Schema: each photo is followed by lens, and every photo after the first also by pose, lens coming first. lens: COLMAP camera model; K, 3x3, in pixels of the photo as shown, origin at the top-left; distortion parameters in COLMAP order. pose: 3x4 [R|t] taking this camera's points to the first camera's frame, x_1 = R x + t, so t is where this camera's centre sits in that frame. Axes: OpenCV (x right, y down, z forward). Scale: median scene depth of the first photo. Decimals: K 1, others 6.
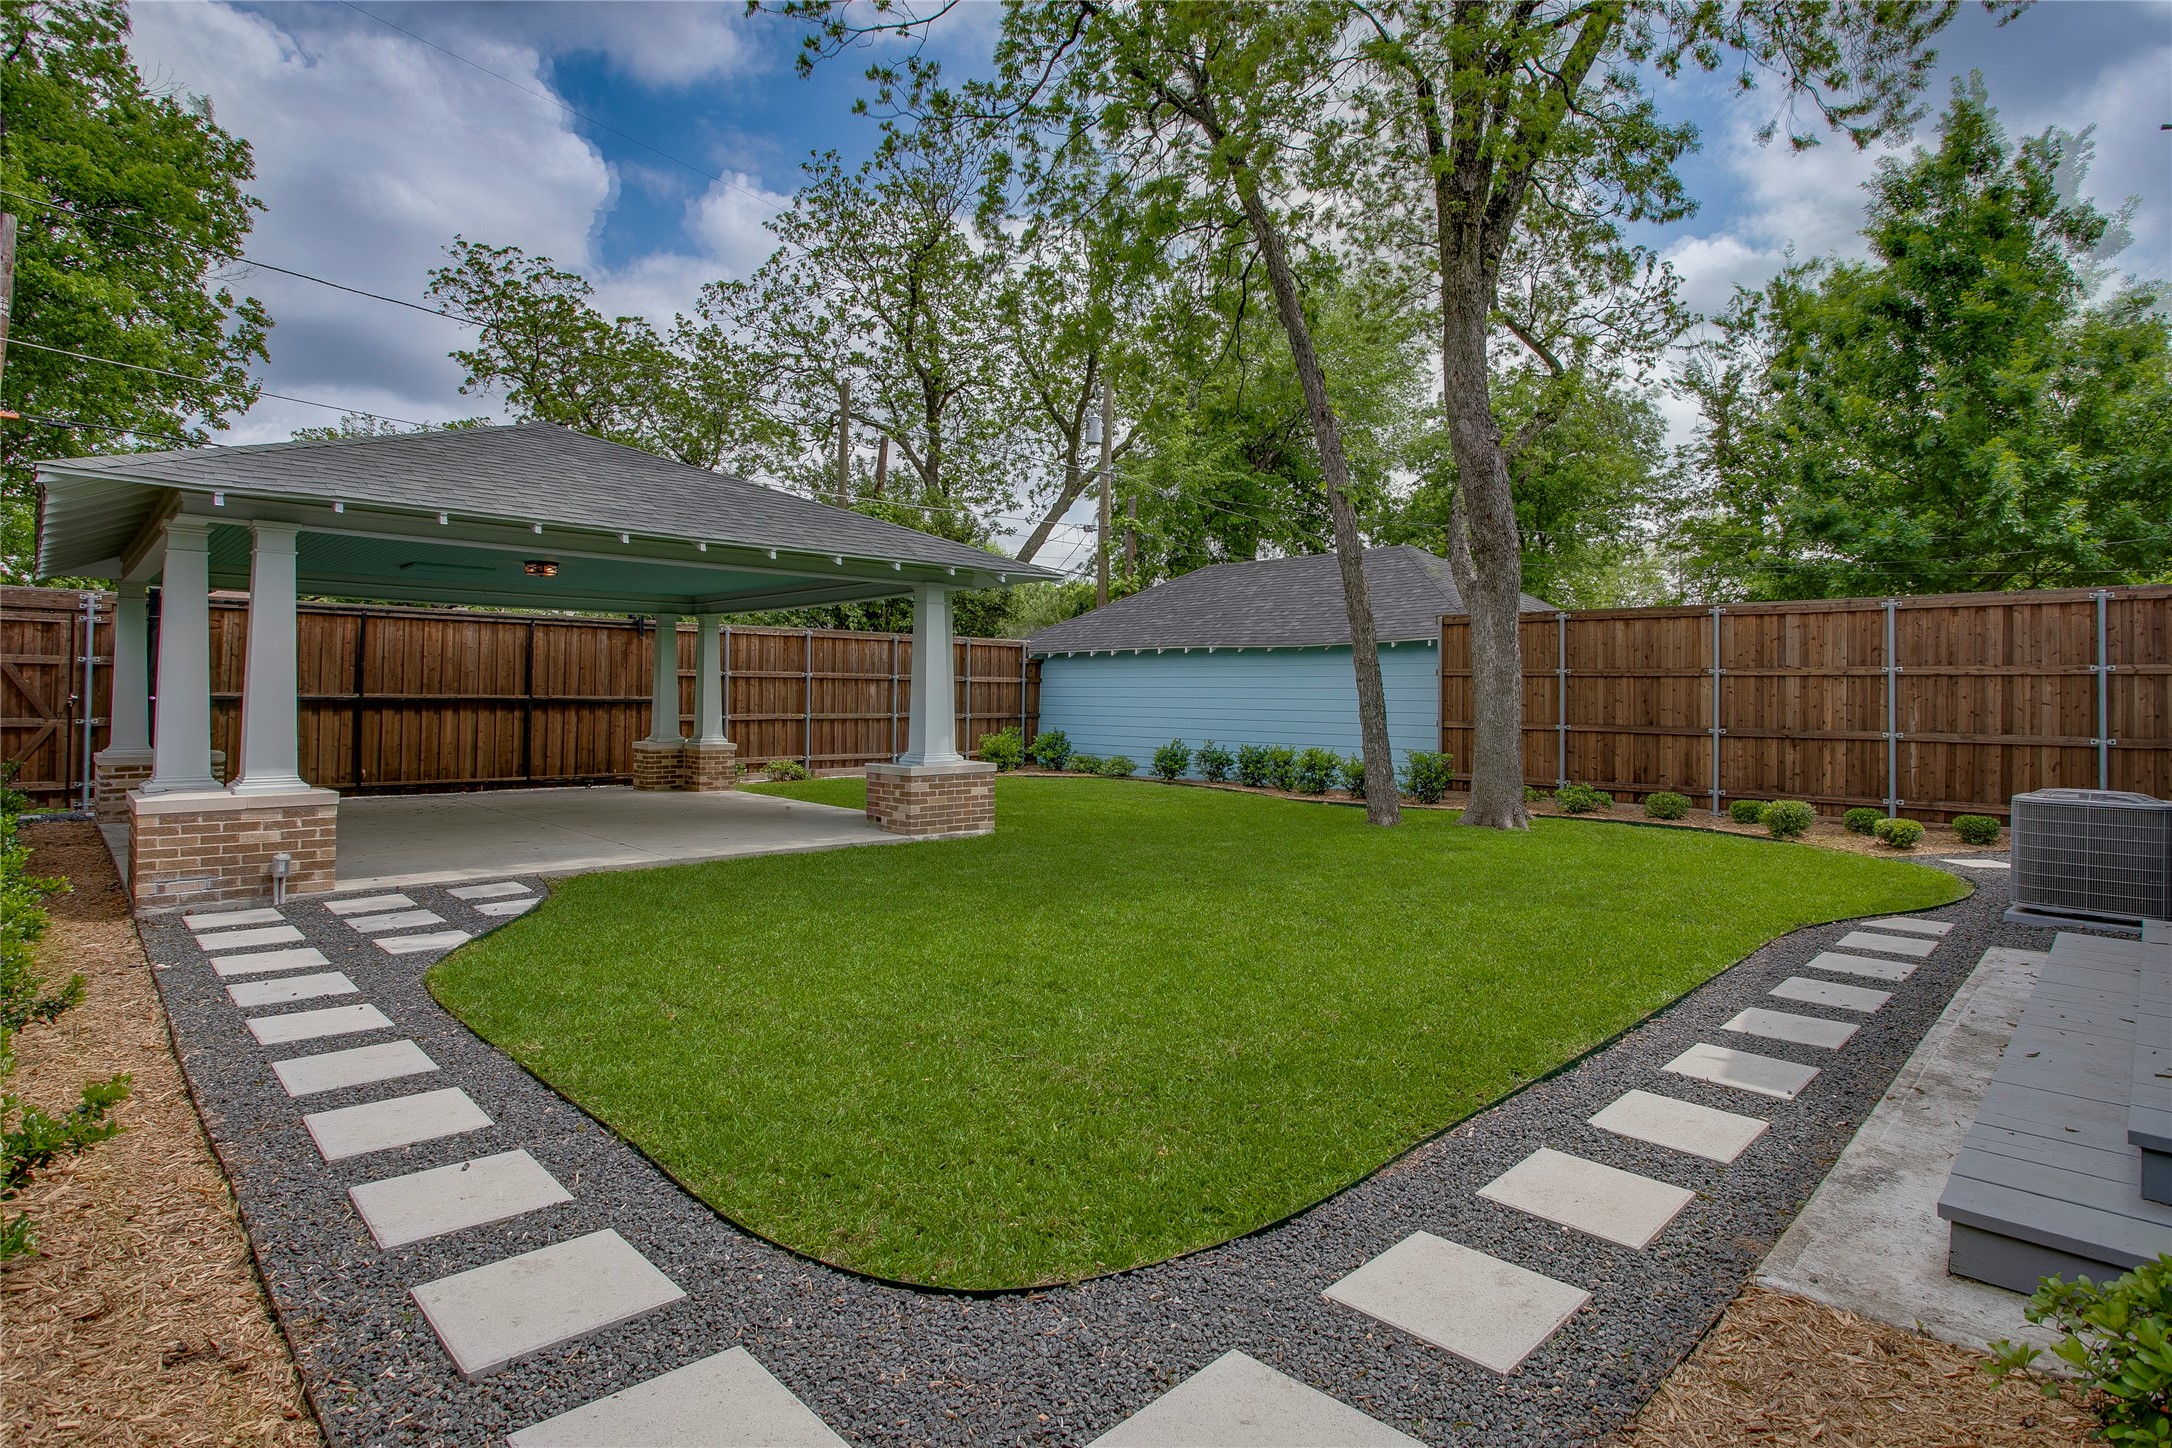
lens RADIAL K [[1079.2, 0, 1114.3], [0, 1079.2, 659.3], [0, 0, 1]] dist [-0.001704, 0.000756]
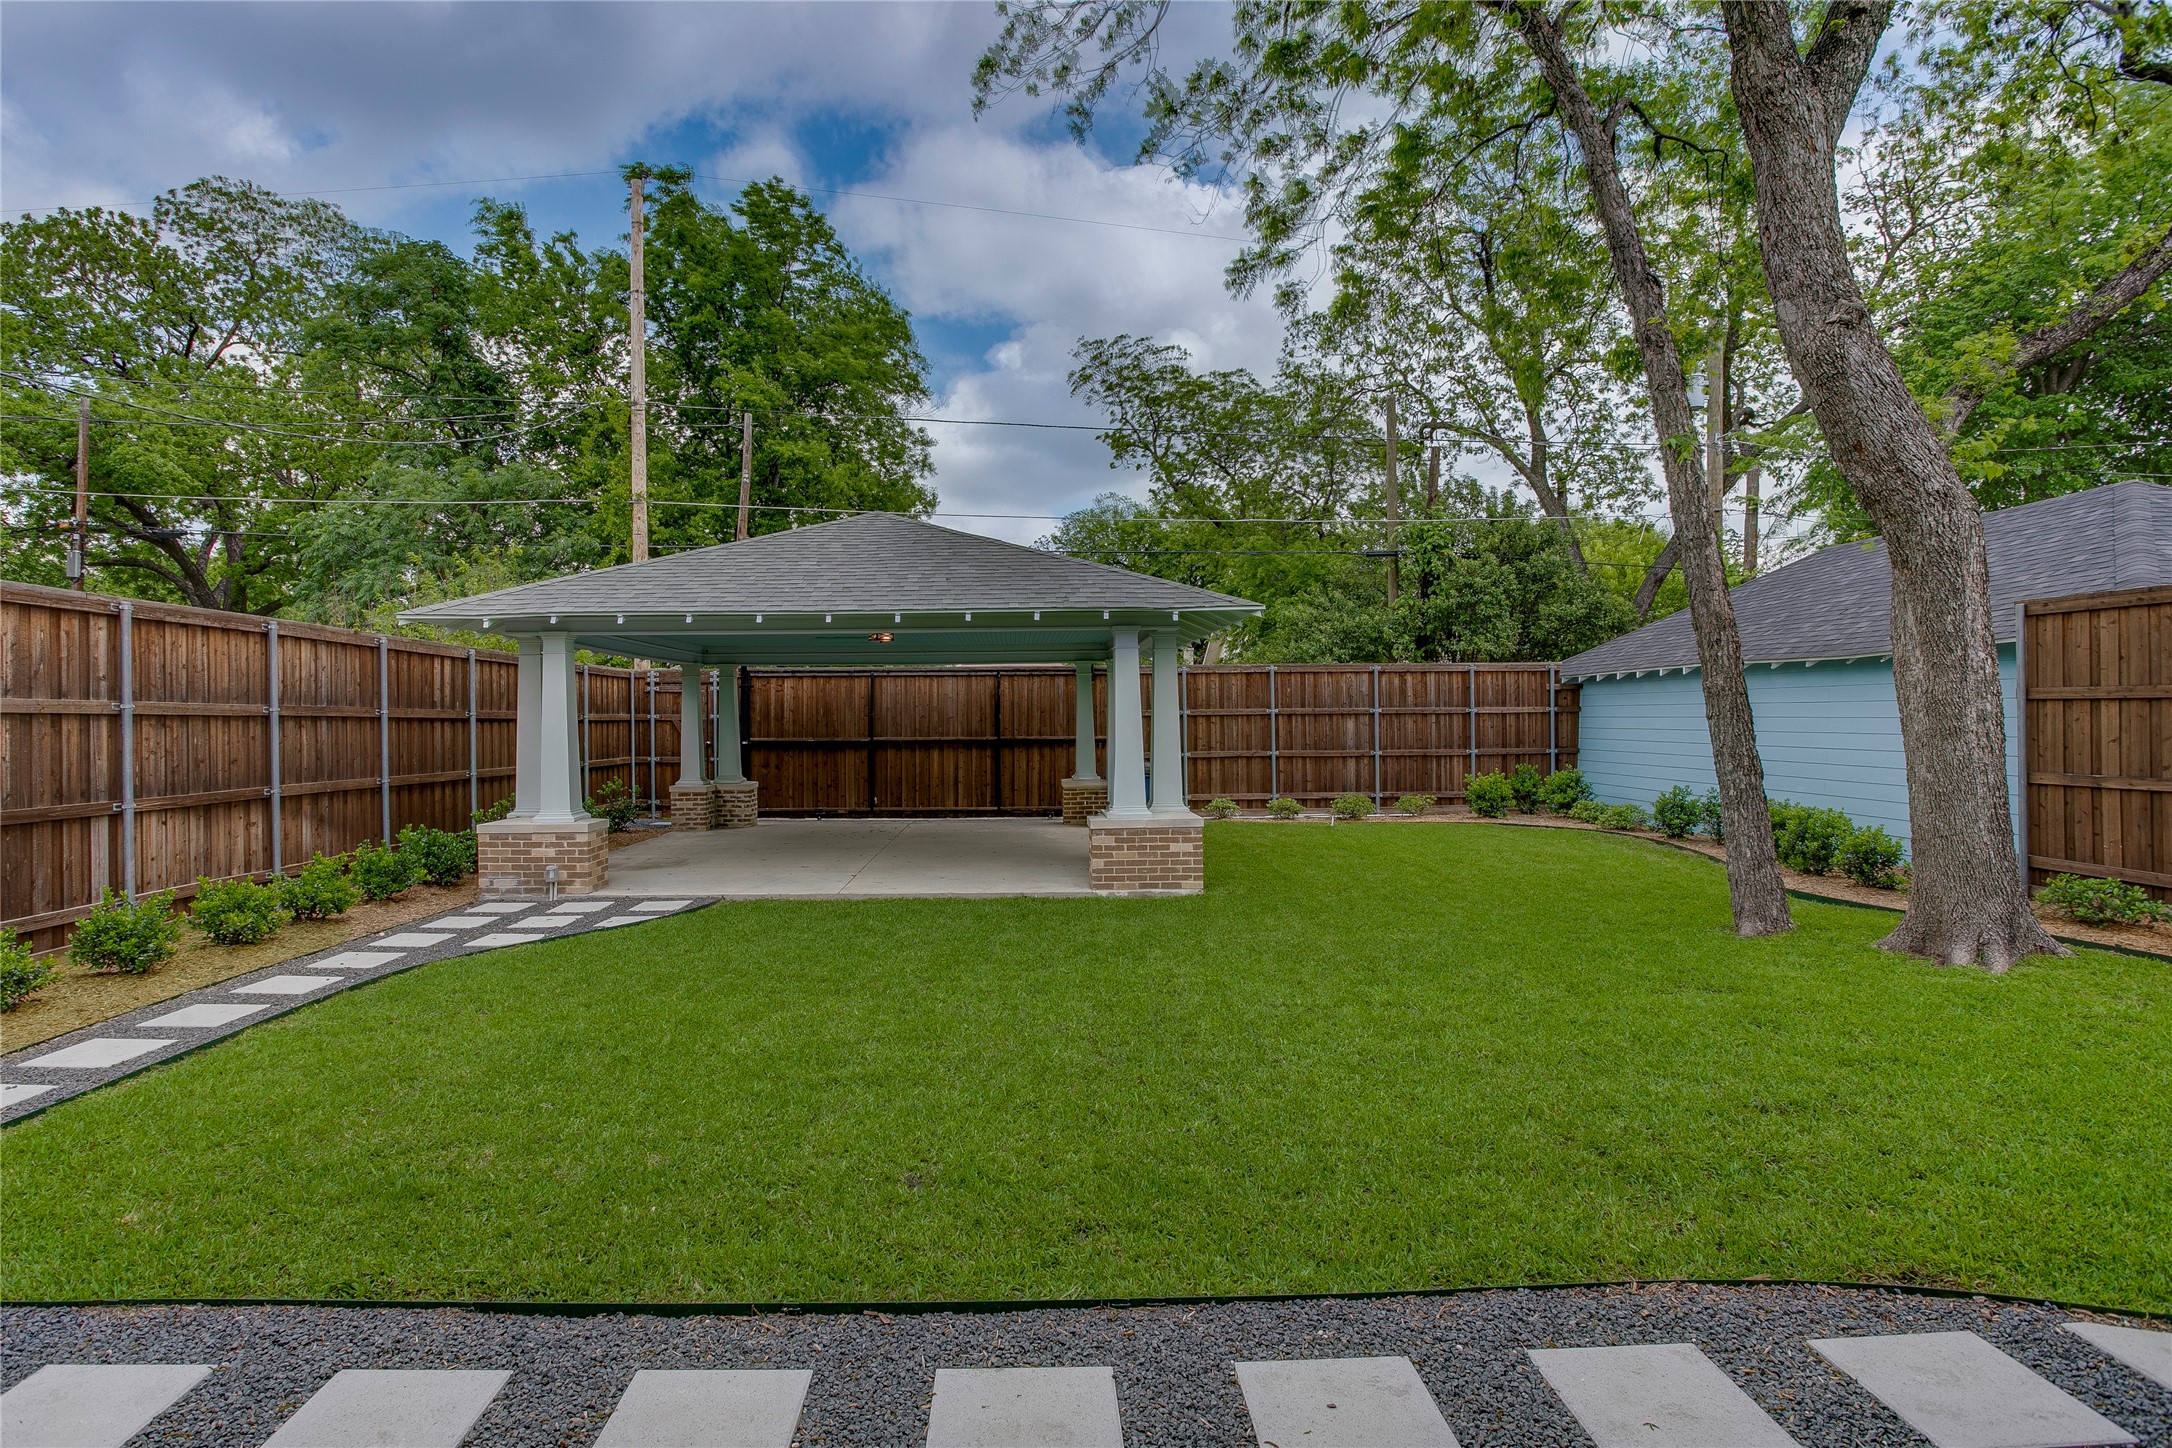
lens RADIAL K [[1096.6, 0, 1077.2], [0, 1096.6, 723.8], [0, 0, 1]] dist [-0.042273, 0.025956]
pose [[0.742502, -0.010814, -0.669757, 0.319291], [0.037263, 0.998988, 0.025181, -0.006969], [0.668807, -0.043654, 0.742153, 0.189092]]
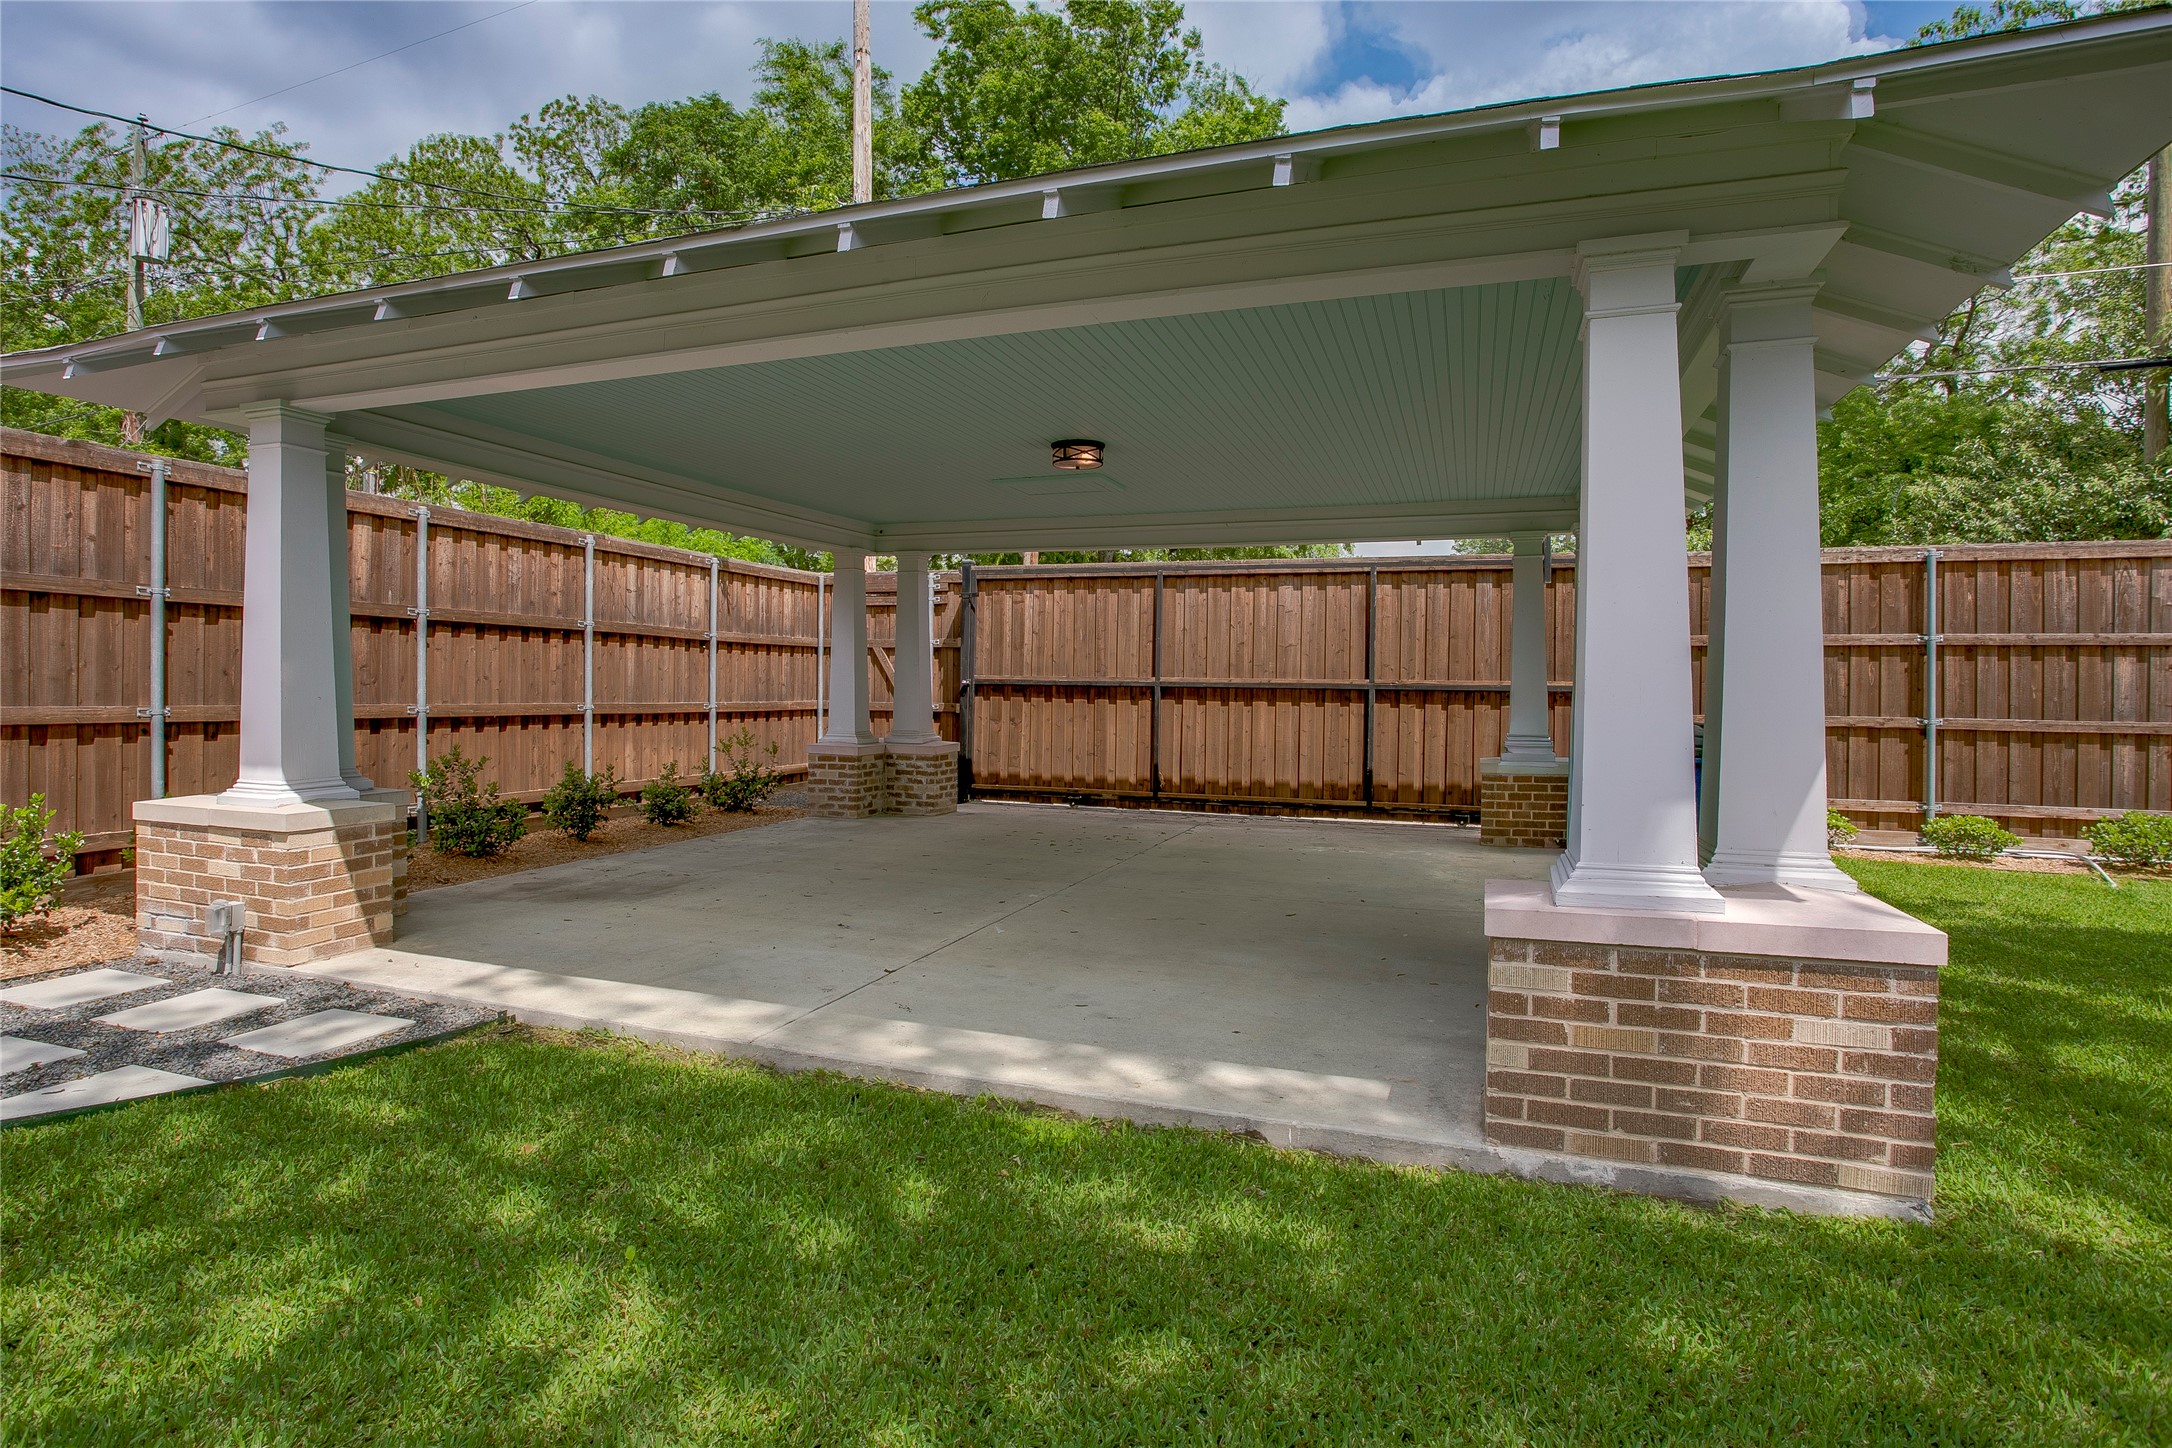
lens RADIAL K [[1136.1, 0, 1052.0], [0, 1136.1, 685.0], [0, 0, 1]] dist [-0.033849, 0.001090]
pose [[0.408971, -0.005741, -0.912529, 0.022840], [0.026831, 0.999624, 0.005736, 0.027561], [0.912153, -0.026830, 0.408971, 0.544502]]
